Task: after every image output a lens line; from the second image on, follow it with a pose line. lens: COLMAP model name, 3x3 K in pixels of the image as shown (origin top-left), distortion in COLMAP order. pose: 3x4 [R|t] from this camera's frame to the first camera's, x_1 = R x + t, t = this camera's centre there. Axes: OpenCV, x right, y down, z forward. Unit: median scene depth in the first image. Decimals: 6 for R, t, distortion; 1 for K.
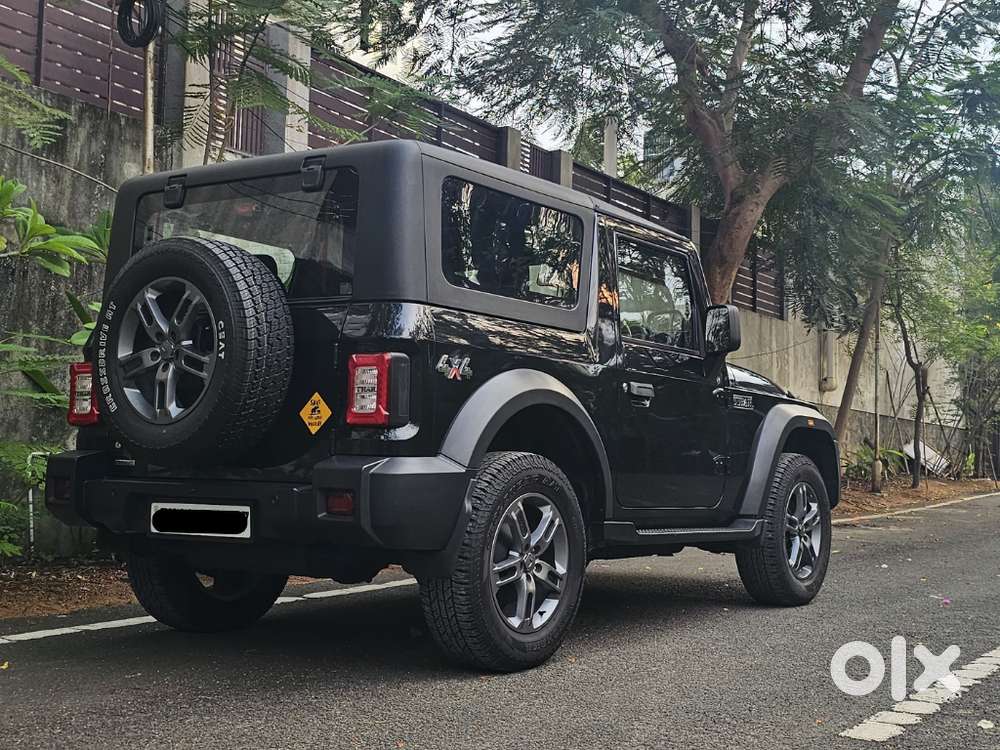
lens RADIAL K [[1331.7, 0, 552.9], [0, 1331.7, 376.2], [0, 0, 1]] dist [0.097127, 0.000000]
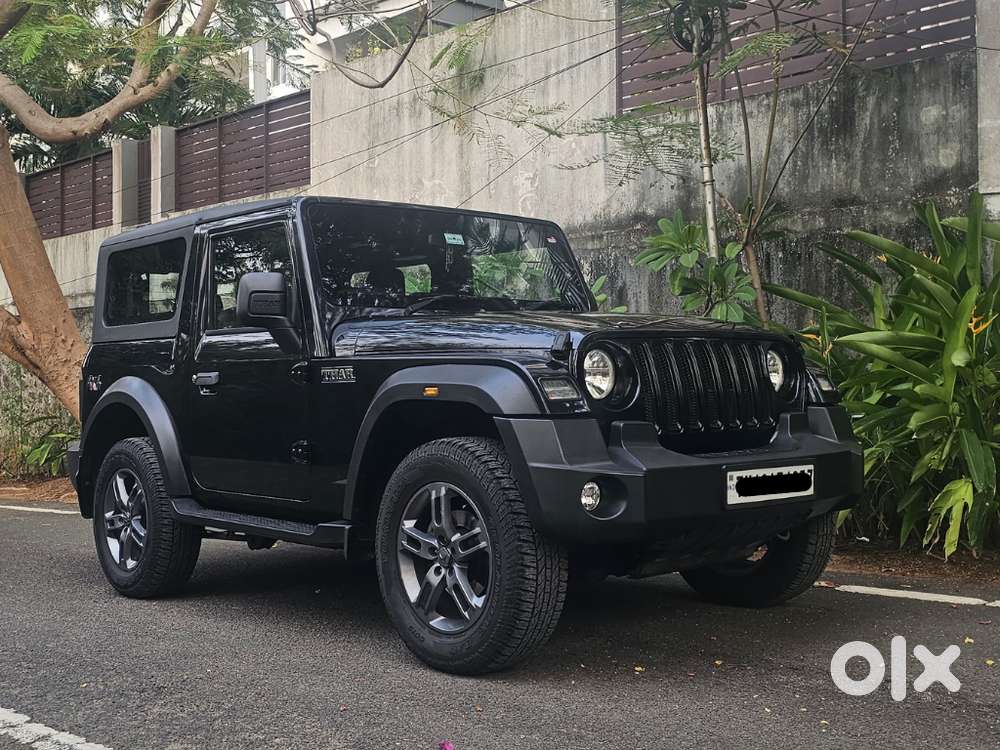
lens RADIAL K [[1192.2, 0, 488.0], [0, 1192.2, 350.0], [0, 0, 1]] dist [0.085290, 0.000000]
pose [[-0.259954, -0.043890, -0.964623, 1.058669], [0.080914, 0.994463, -0.067053, 0.078565], [0.962225, -0.095482, -0.254963, 1.660461]]
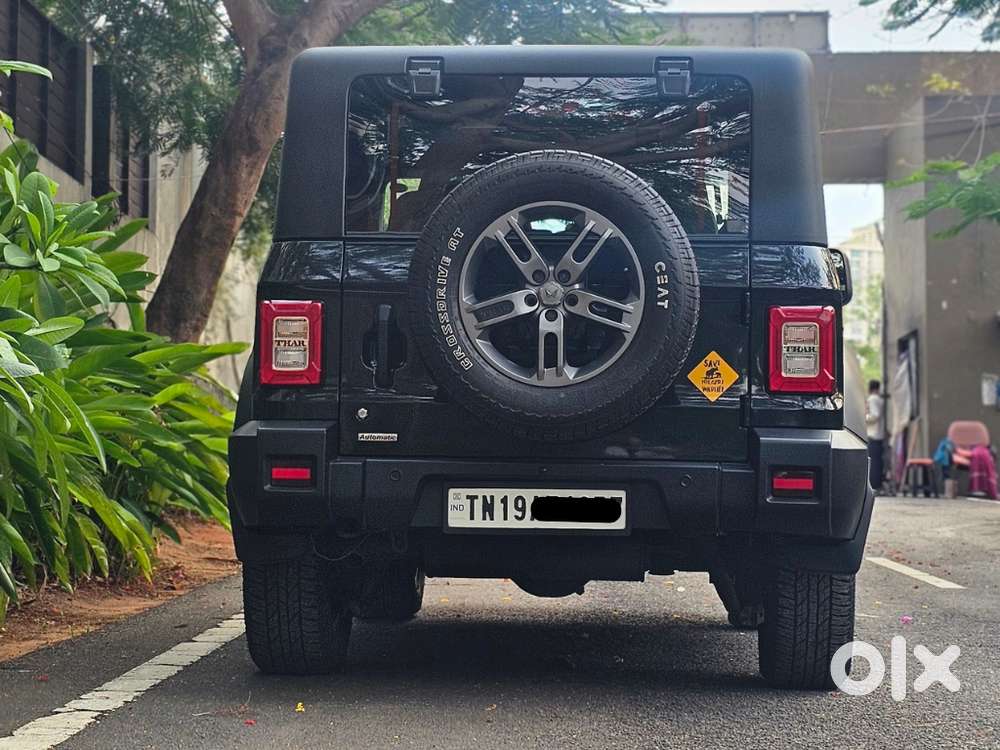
lens RADIAL K [[2406.9, 0, 497.4], [0, 2406.9, 373.8], [0, 0, 1]] dist [0.239987, 0.000000]
pose [[0.865779, 0.017511, 0.500121, -0.950557], [-0.028758, 0.999477, 0.014790, 0.007178], [-0.499600, -0.027187, 0.865829, -0.201398]]
